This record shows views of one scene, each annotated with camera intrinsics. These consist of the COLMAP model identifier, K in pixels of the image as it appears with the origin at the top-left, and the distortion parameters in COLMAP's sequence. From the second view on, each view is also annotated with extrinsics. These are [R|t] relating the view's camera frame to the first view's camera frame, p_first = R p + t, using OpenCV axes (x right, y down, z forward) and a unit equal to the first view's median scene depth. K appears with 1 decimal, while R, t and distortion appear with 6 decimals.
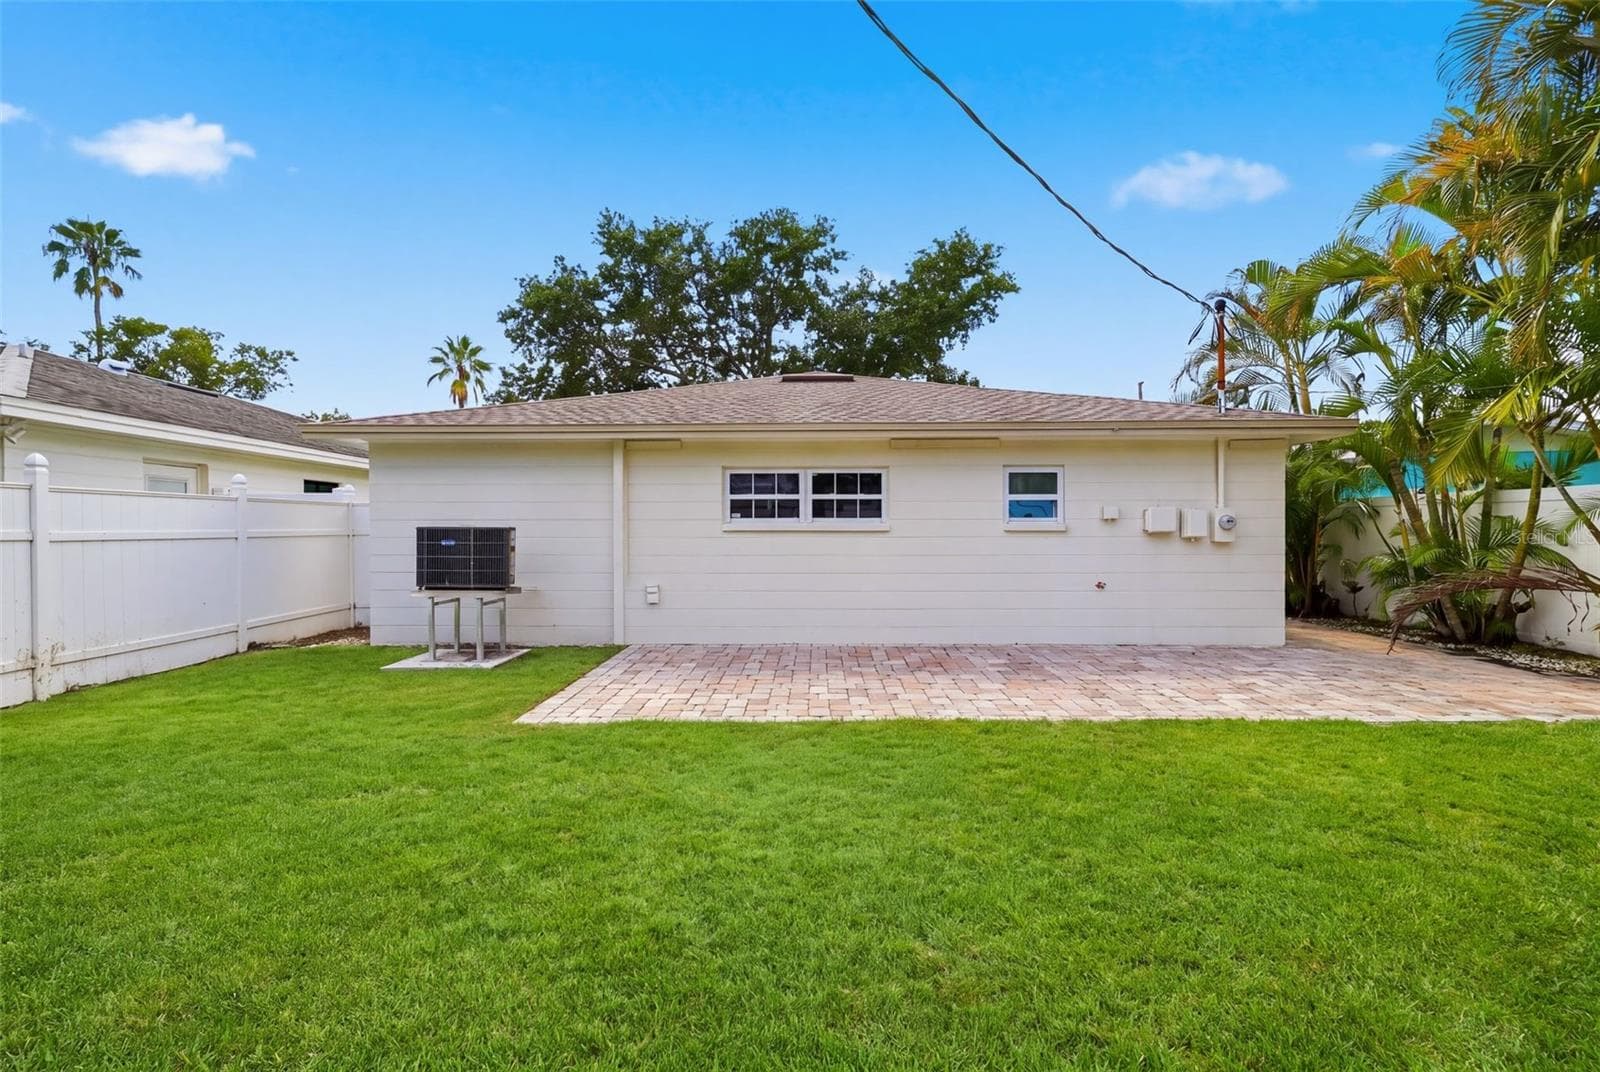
lens RADIAL K [[665.0, 0, 798.4], [0, 665.0, 524.3], [0, 0, 1]] dist [0.002700, 0.000412]
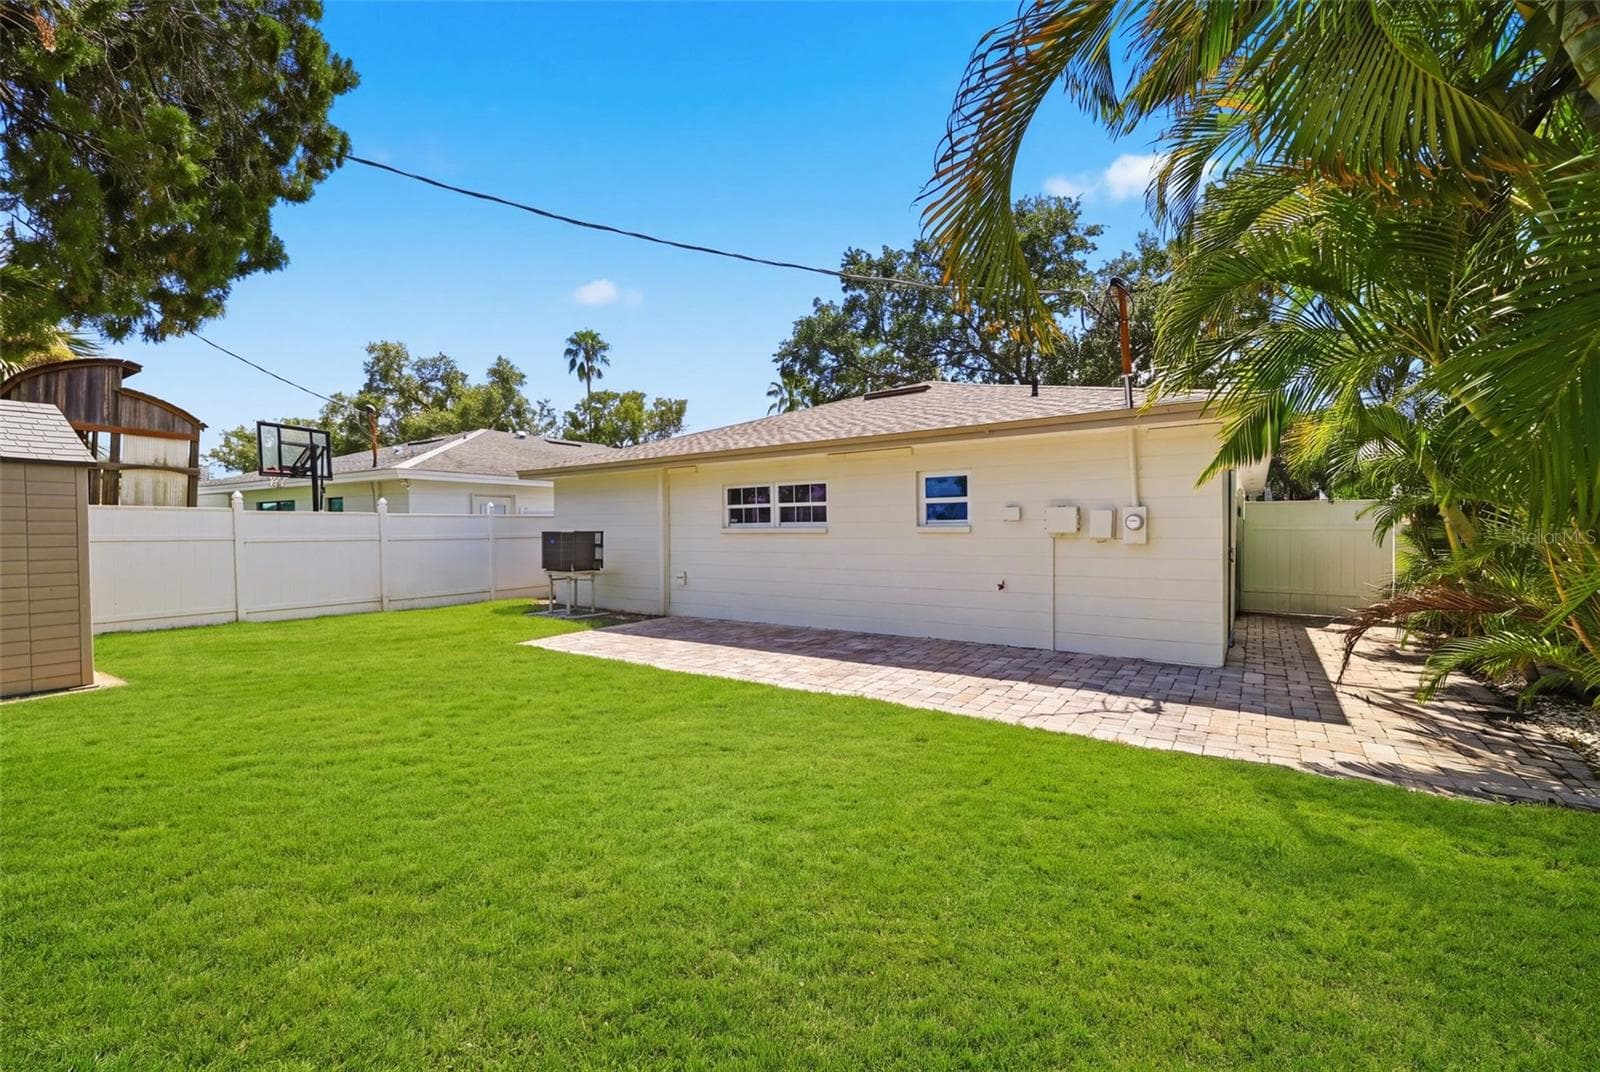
lens RADIAL K [[665.0, 0, 806.8], [0, 665.0, 542.7], [0, 0, 1]] dist [0.002700, 0.000412]
pose [[0.827439, 0.006017, -0.561523, 0.458942], [0.010990, 0.999578, 0.026906, -0.003013], [0.561448, -0.028434, 0.827024, 0.007855]]
